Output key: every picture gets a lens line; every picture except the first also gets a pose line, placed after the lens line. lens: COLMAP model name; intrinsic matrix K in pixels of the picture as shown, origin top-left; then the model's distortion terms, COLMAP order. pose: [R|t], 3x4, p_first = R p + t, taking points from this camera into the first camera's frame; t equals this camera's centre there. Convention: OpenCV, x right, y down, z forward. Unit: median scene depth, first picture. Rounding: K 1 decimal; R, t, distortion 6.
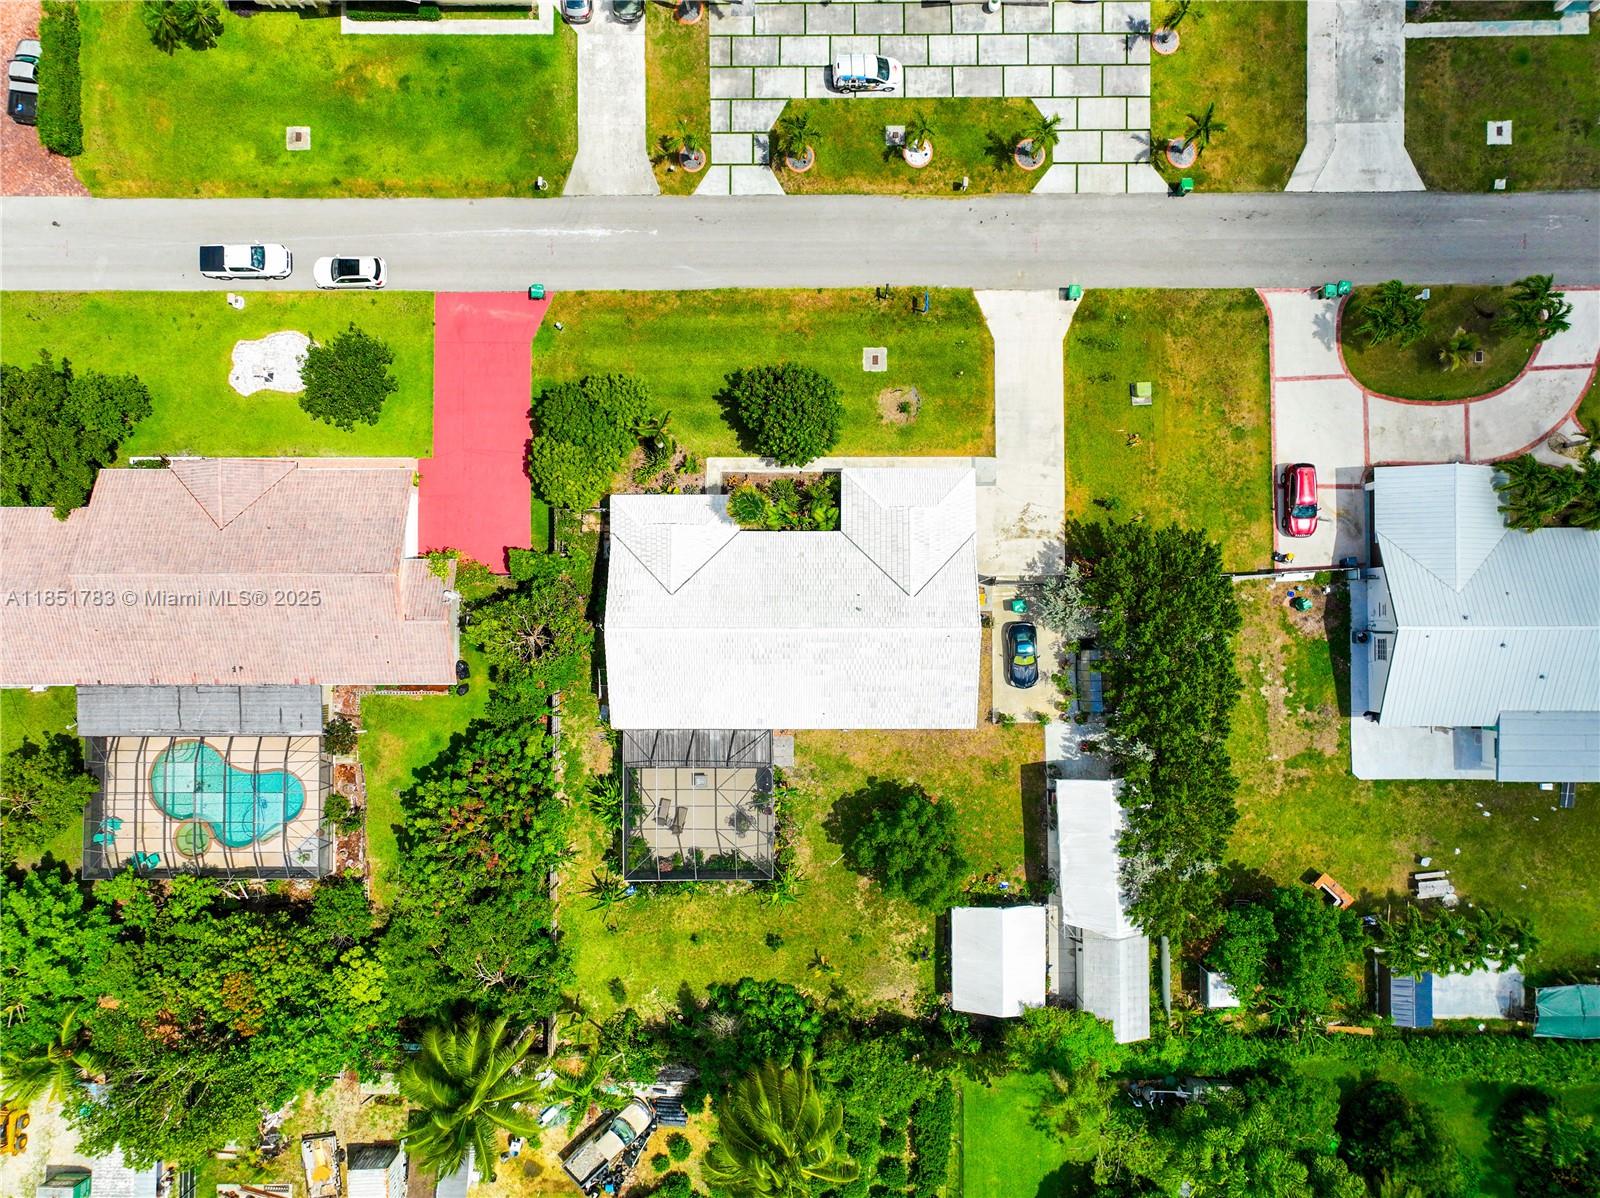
lens RADIAL K [[1118.6, 0, 797.8], [0, 1118.6, 589.1], [0, 0, 1]] dist [0.004728, 0.004430]
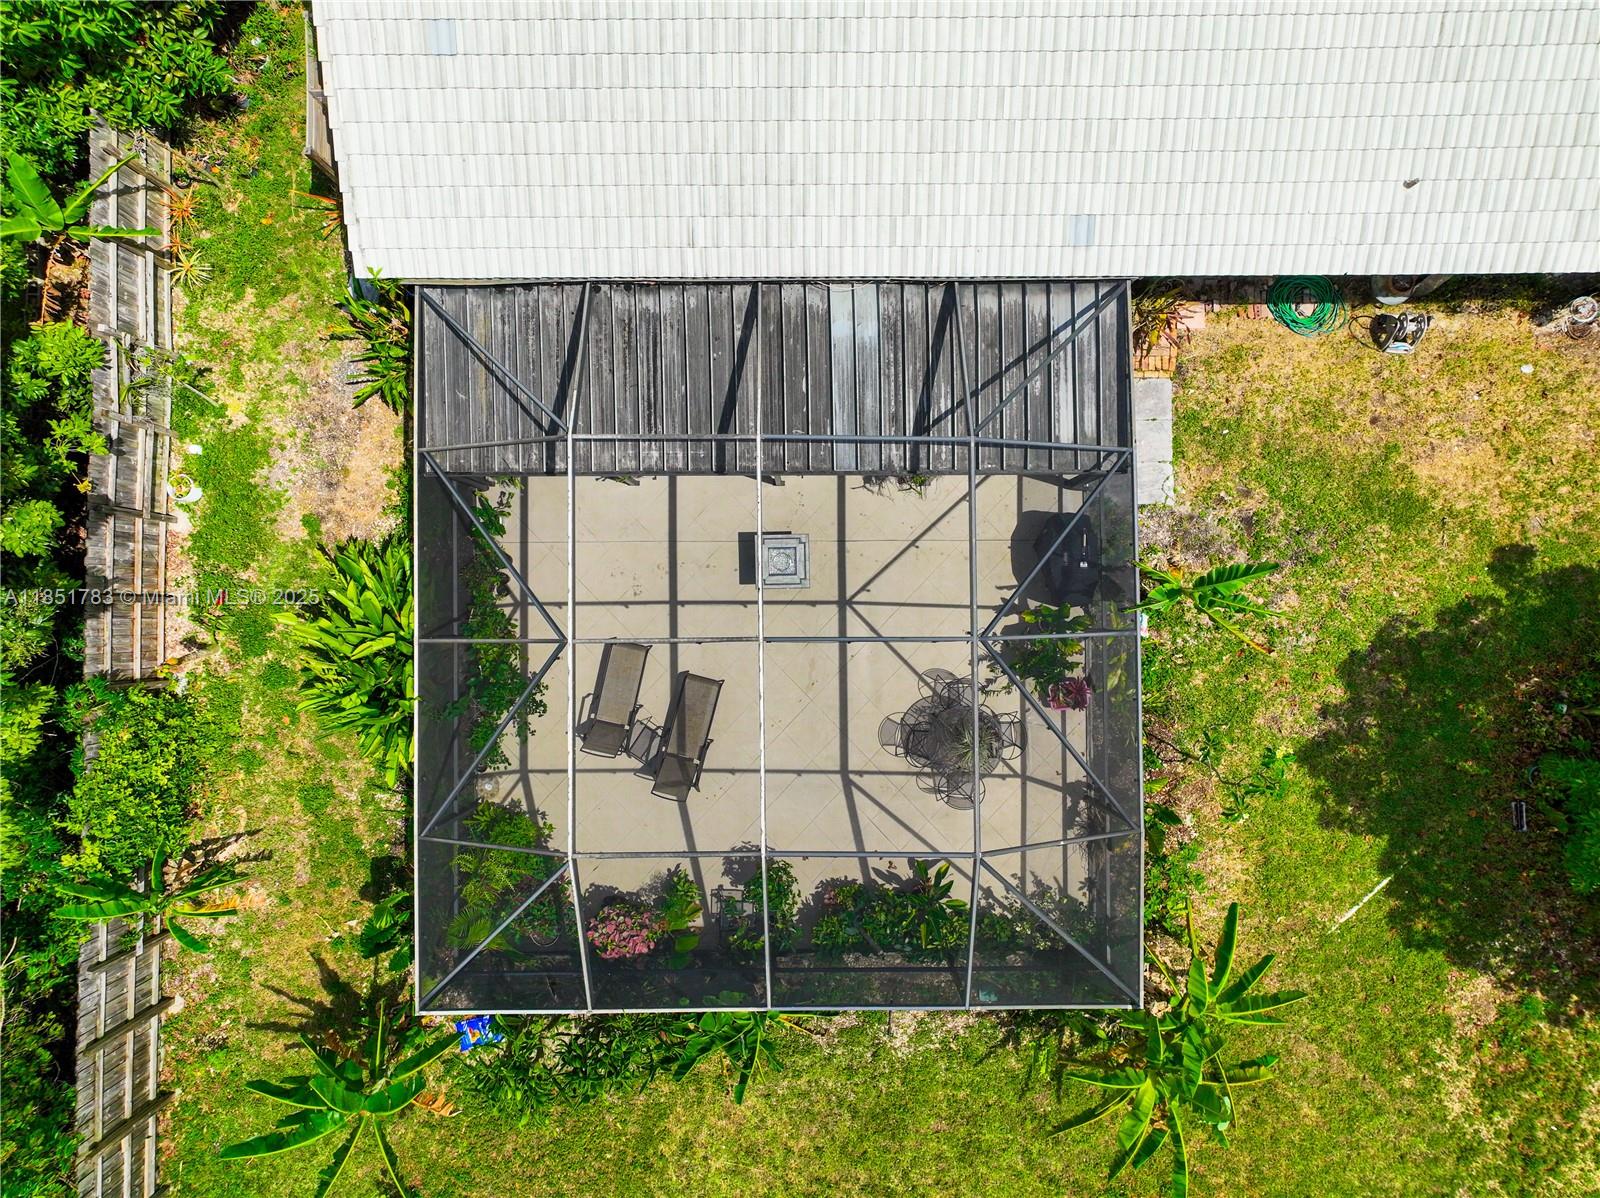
lens RADIAL K [[1118.6, 0, 802.7], [0, 1118.6, 609.7], [0, 0, 1]] dist [0.004728, 0.004430]
pose [[0.999990, 0.000283, 0.004528, -0.082778], [-0.000328, 0.999950, 0.009963, 0.178565], [-0.004525, -0.009964, 0.999940, 0.767350]]
